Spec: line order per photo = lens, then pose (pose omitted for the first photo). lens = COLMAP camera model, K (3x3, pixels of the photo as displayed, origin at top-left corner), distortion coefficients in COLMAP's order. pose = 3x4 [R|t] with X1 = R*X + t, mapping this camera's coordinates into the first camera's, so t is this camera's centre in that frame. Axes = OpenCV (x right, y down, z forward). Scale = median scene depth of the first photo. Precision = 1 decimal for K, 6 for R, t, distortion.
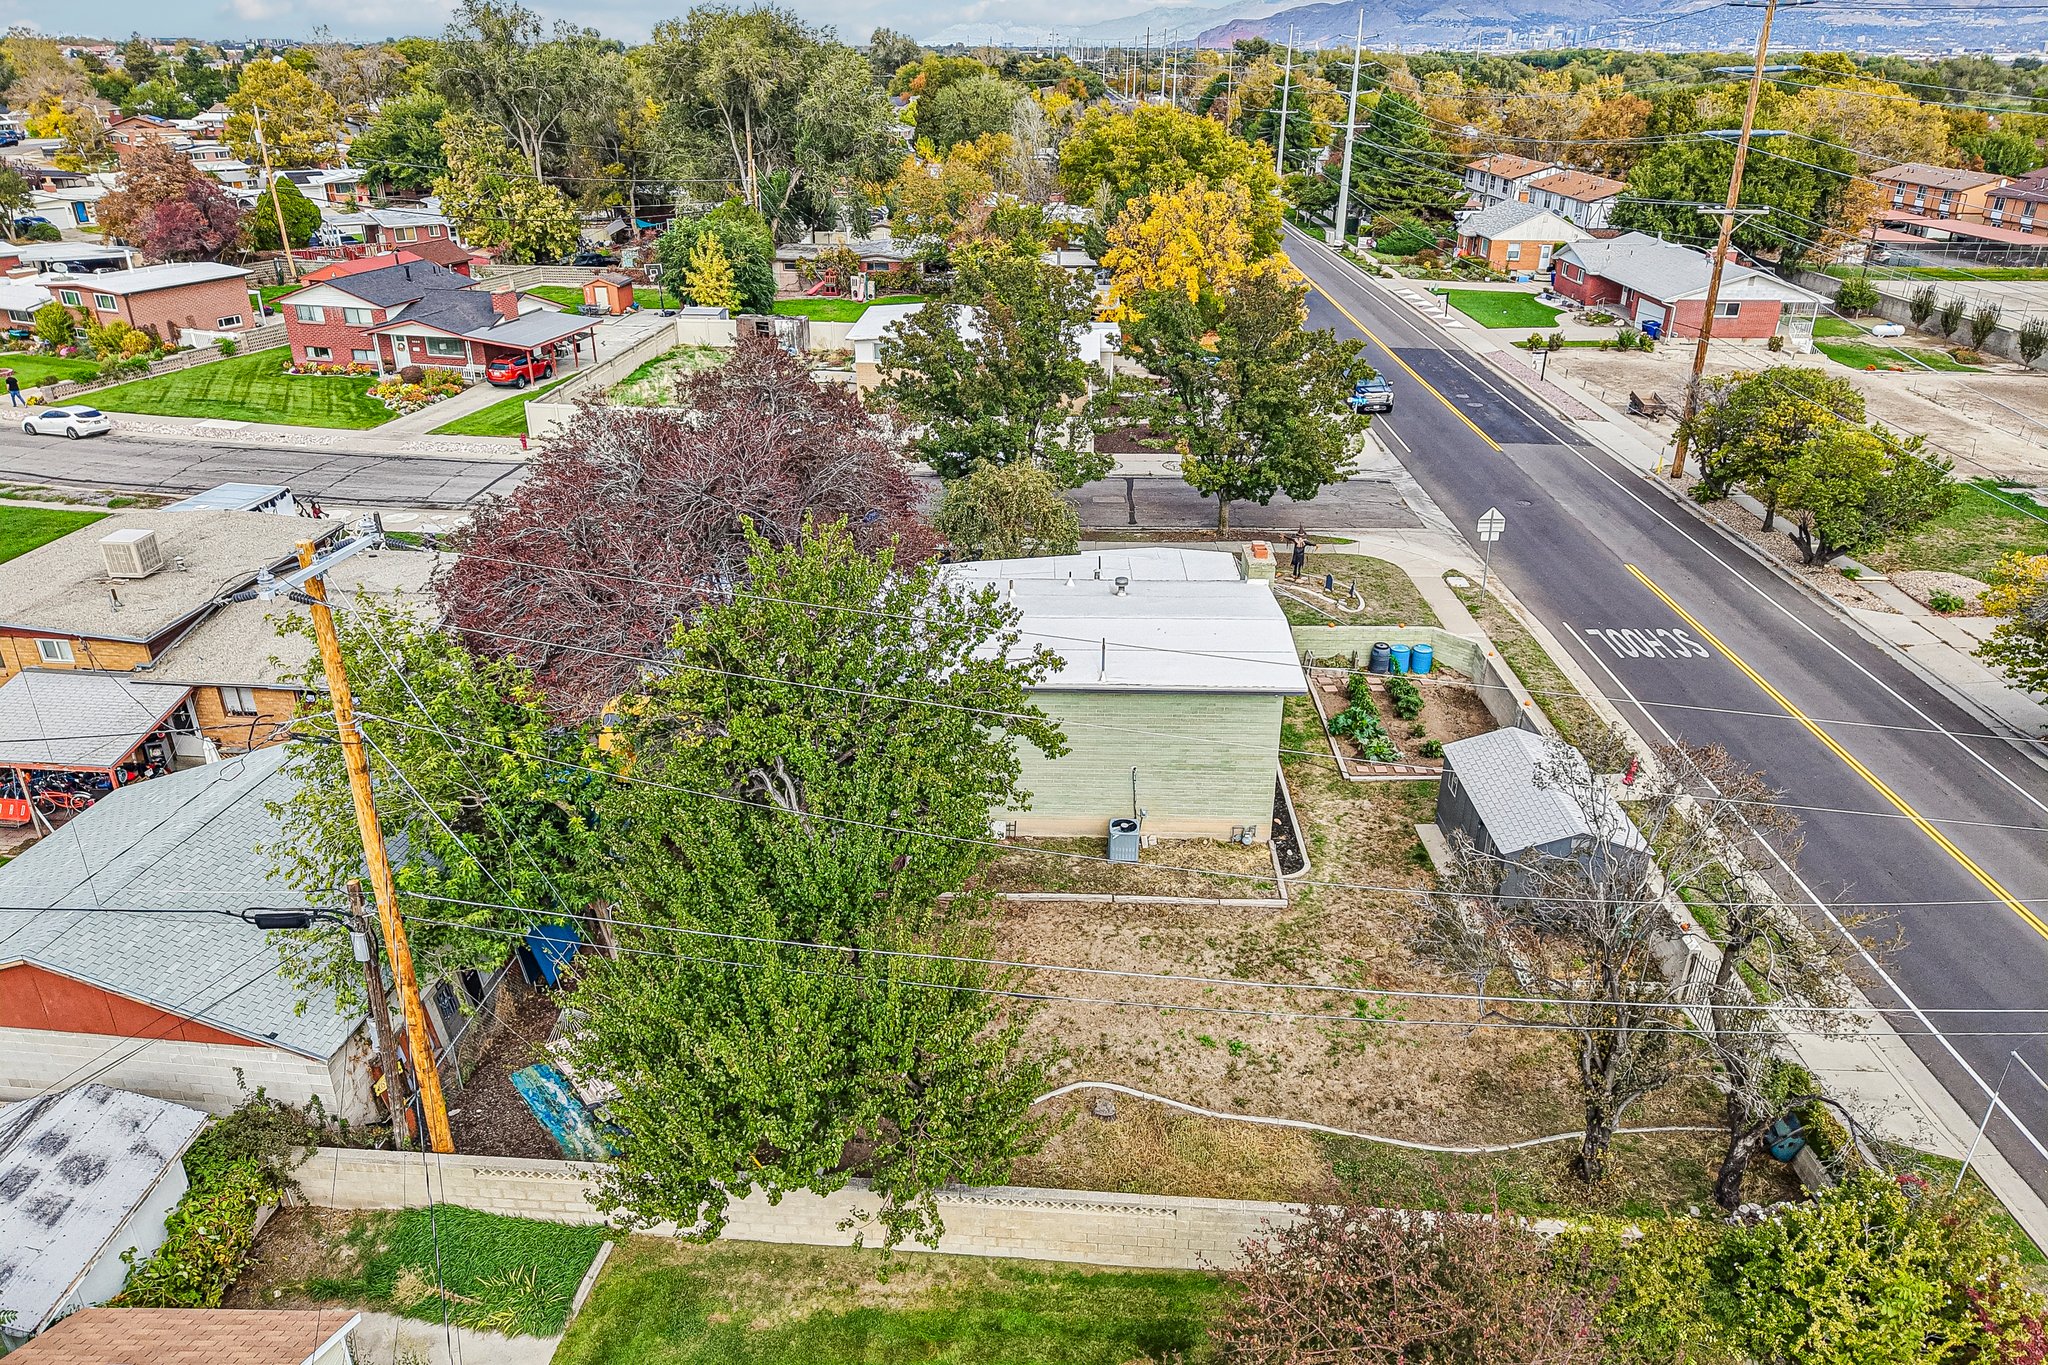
lens RADIAL K [[1375.8, 0, 1038.5], [0, 1375.8, 685.1], [0, 0, 1]] dist [0.014227, -0.008653]
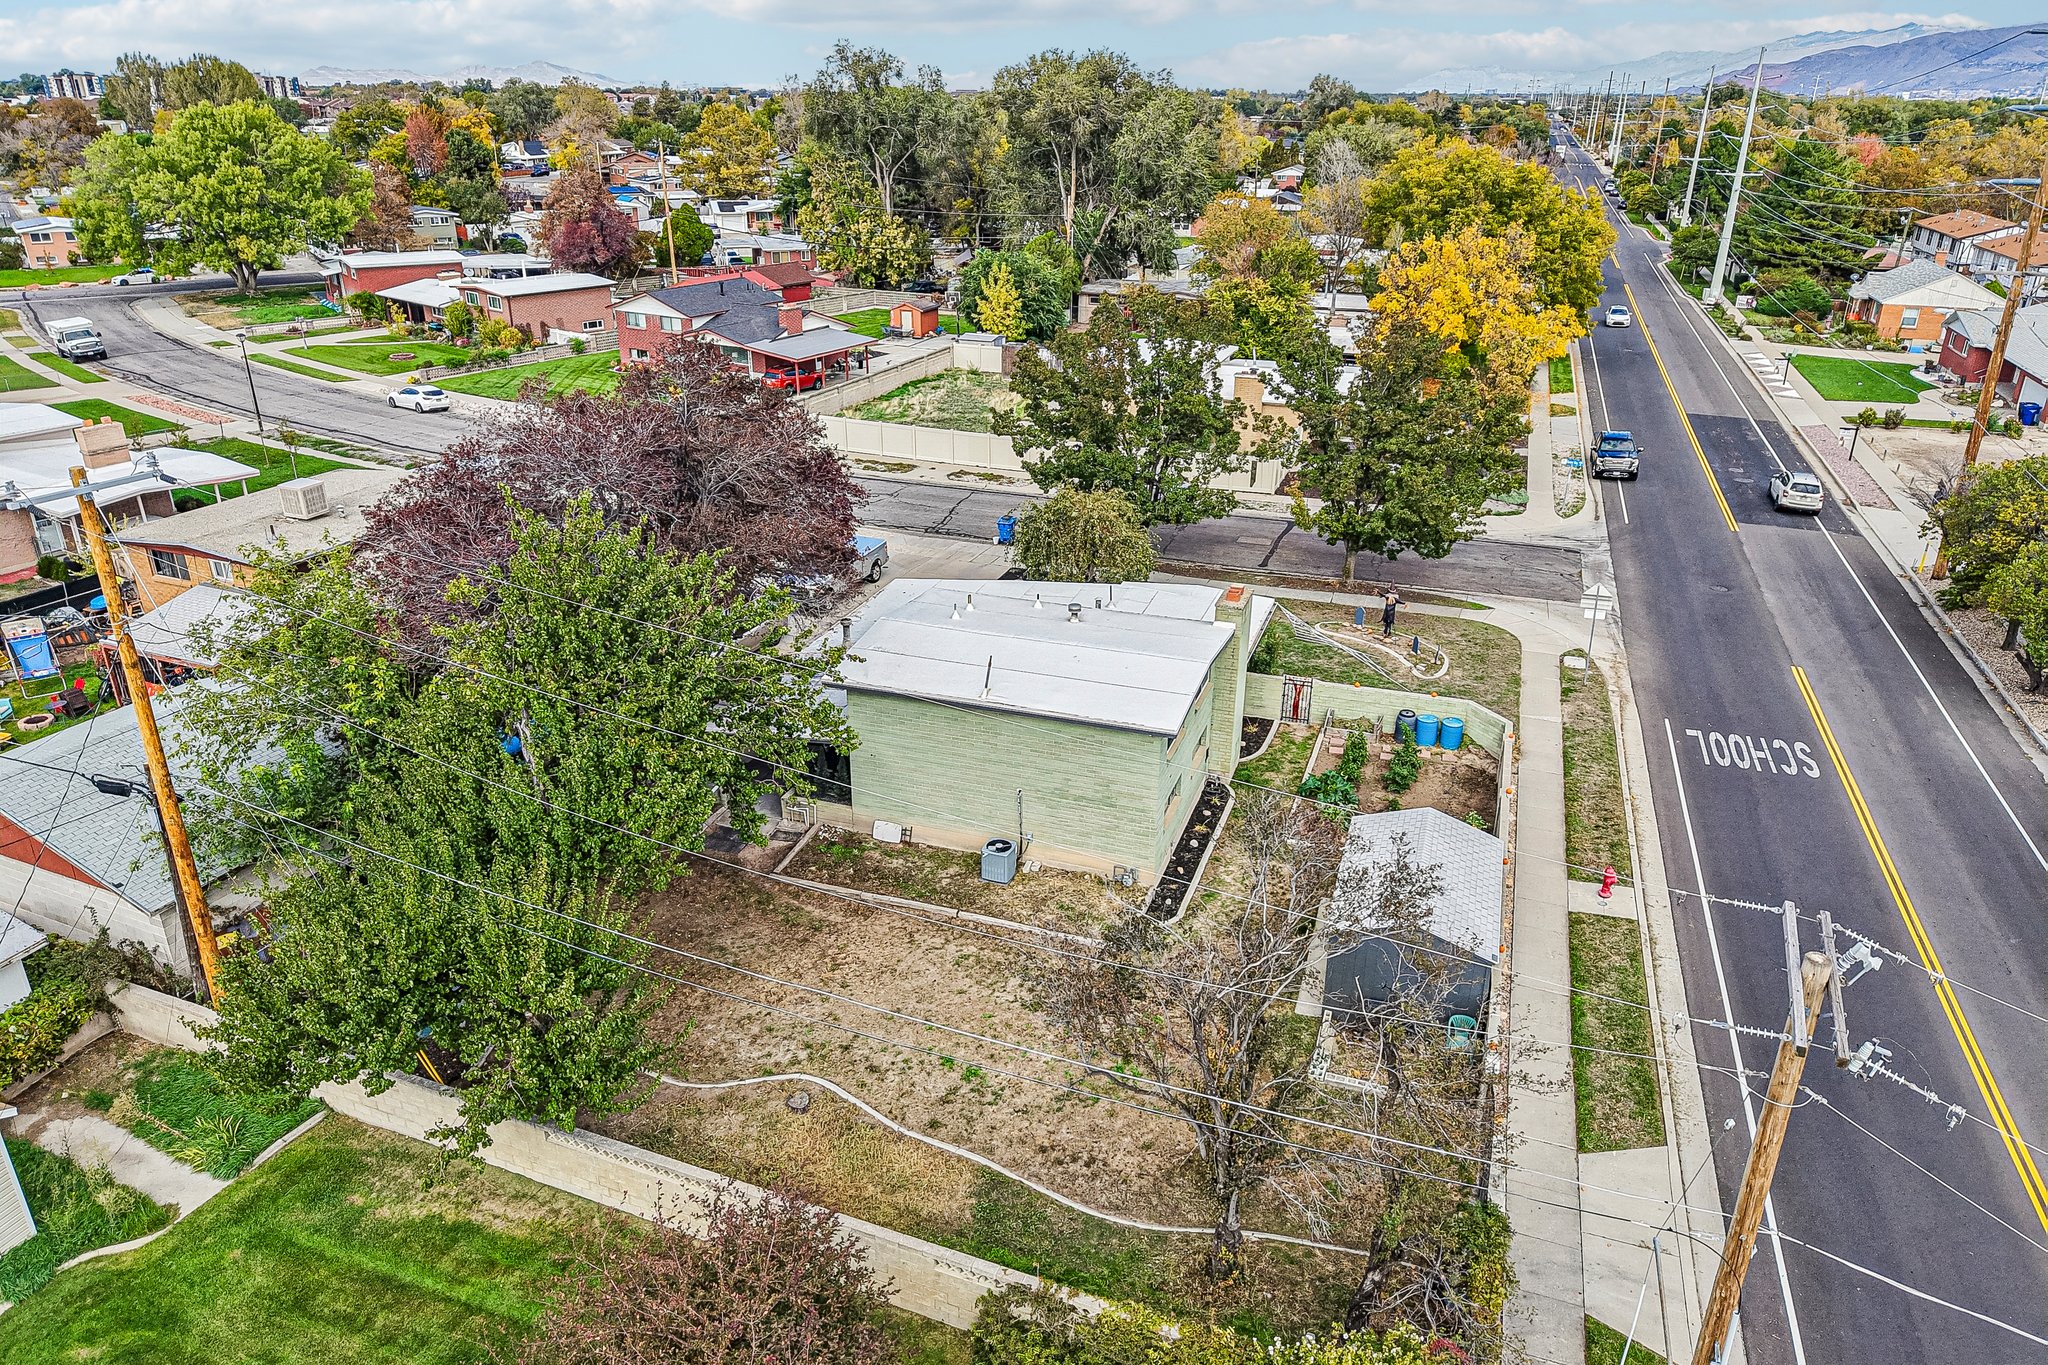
lens RADIAL K [[1375.8, 0, 1038.5], [0, 1375.8, 685.1], [0, 0, 1]] dist [0.014227, -0.008653]
pose [[0.950367, 0.122538, -0.285985, 0.150302], [-0.130755, 0.991367, -0.009737, -0.003119], [0.282323, 0.046647, 0.958185, 0.019546]]
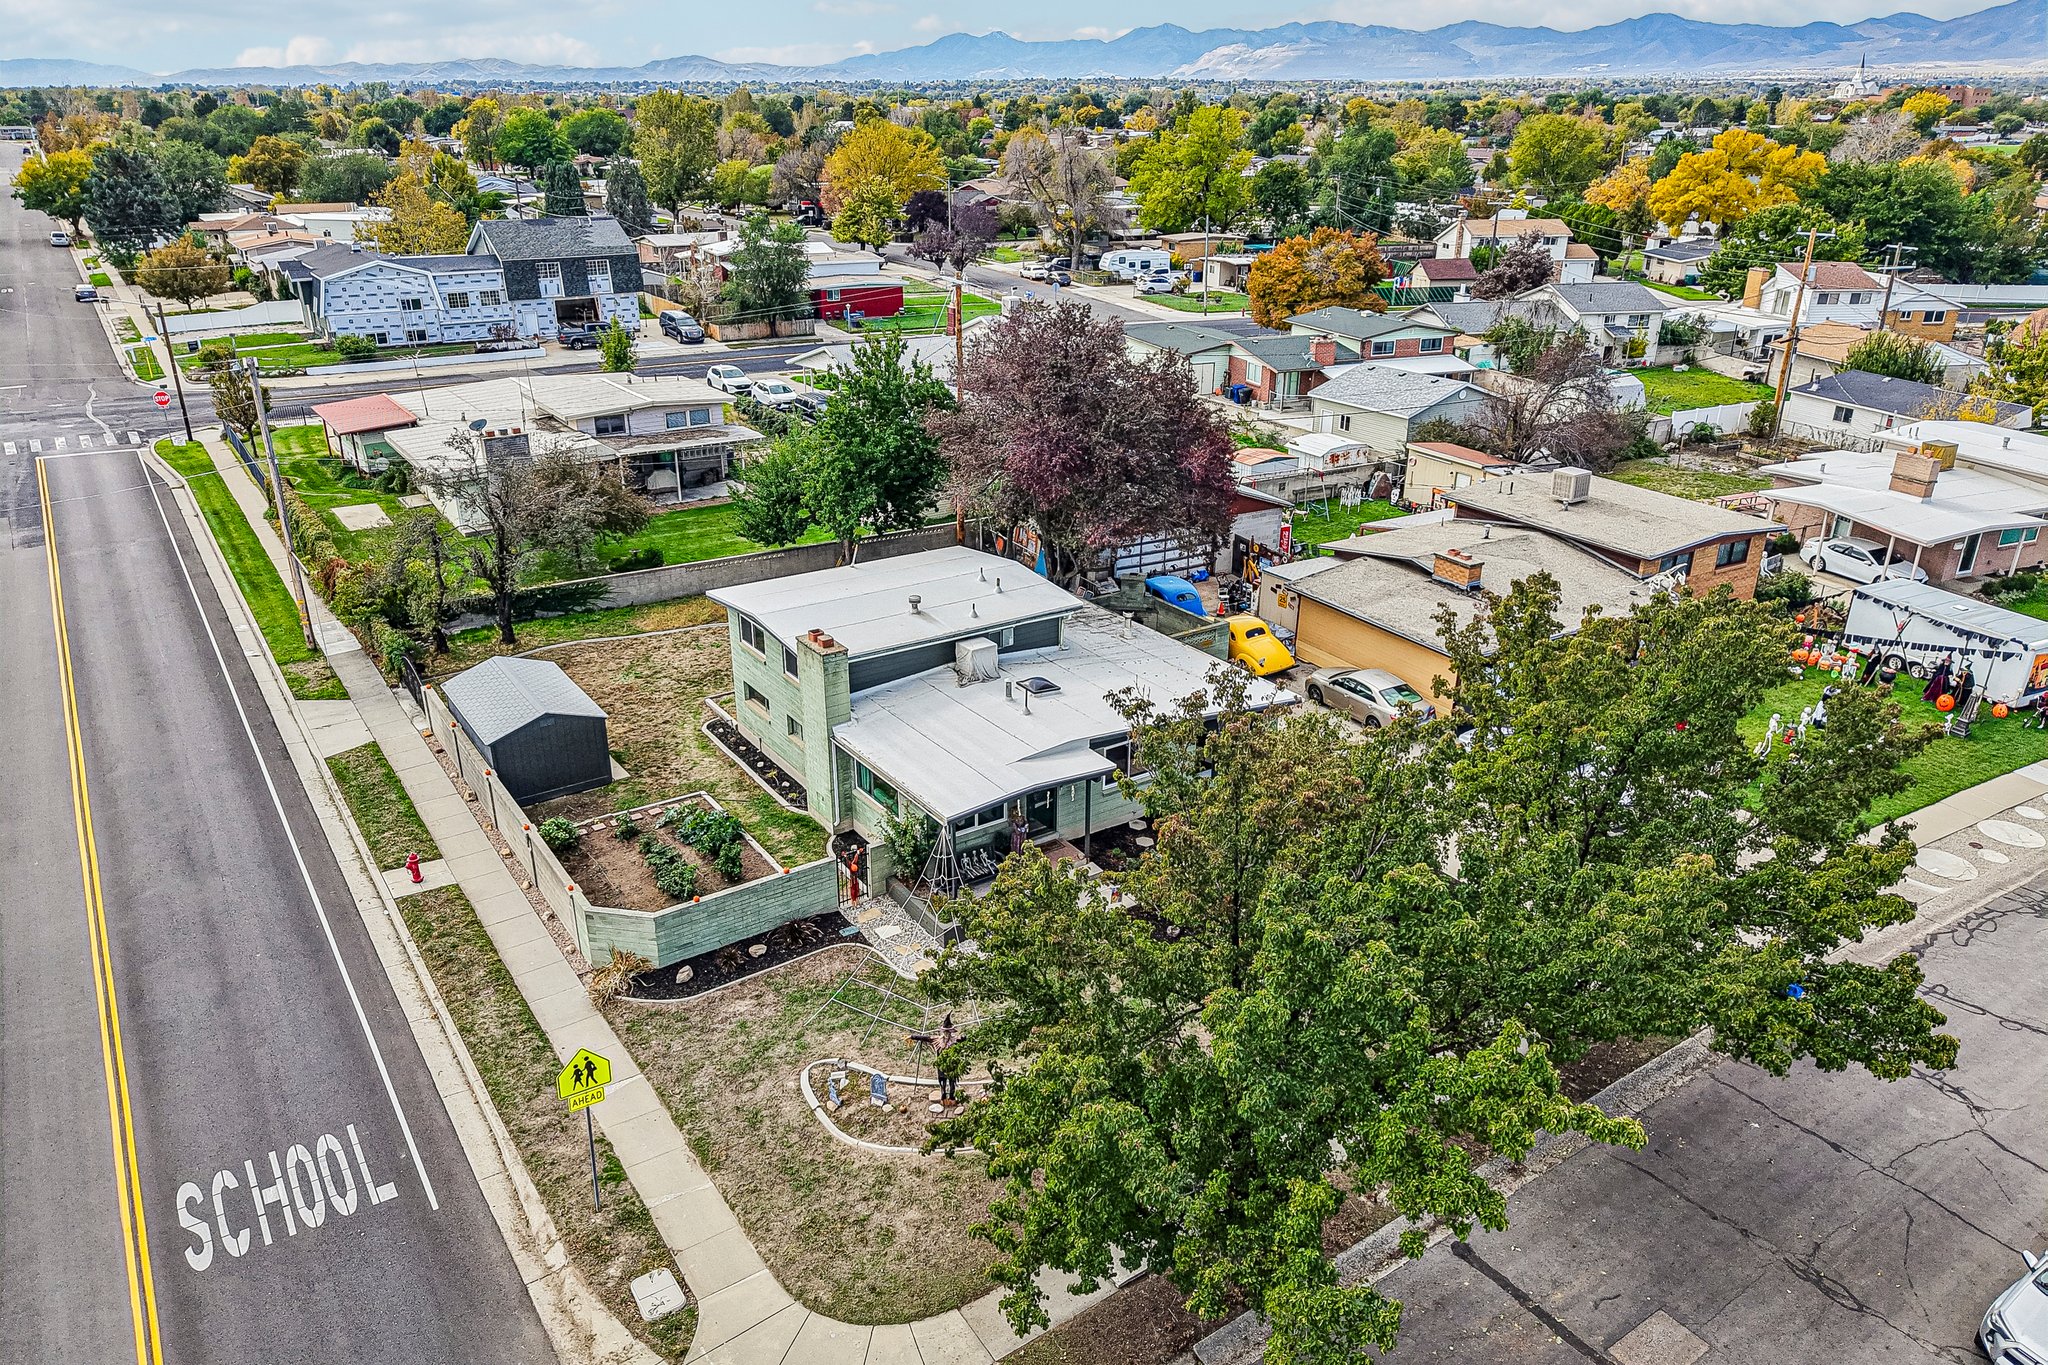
lens RADIAL K [[1375.8, 0, 1038.5], [0, 1375.8, 685.1], [0, 0, 1]] dist [0.014227, -0.008653]
pose [[-0.817458, 0.209918, -0.536375, 0.262339], [-0.255140, 0.702914, 0.663940, -0.353112], [0.516398, 0.679593, -0.521044, 0.759105]]
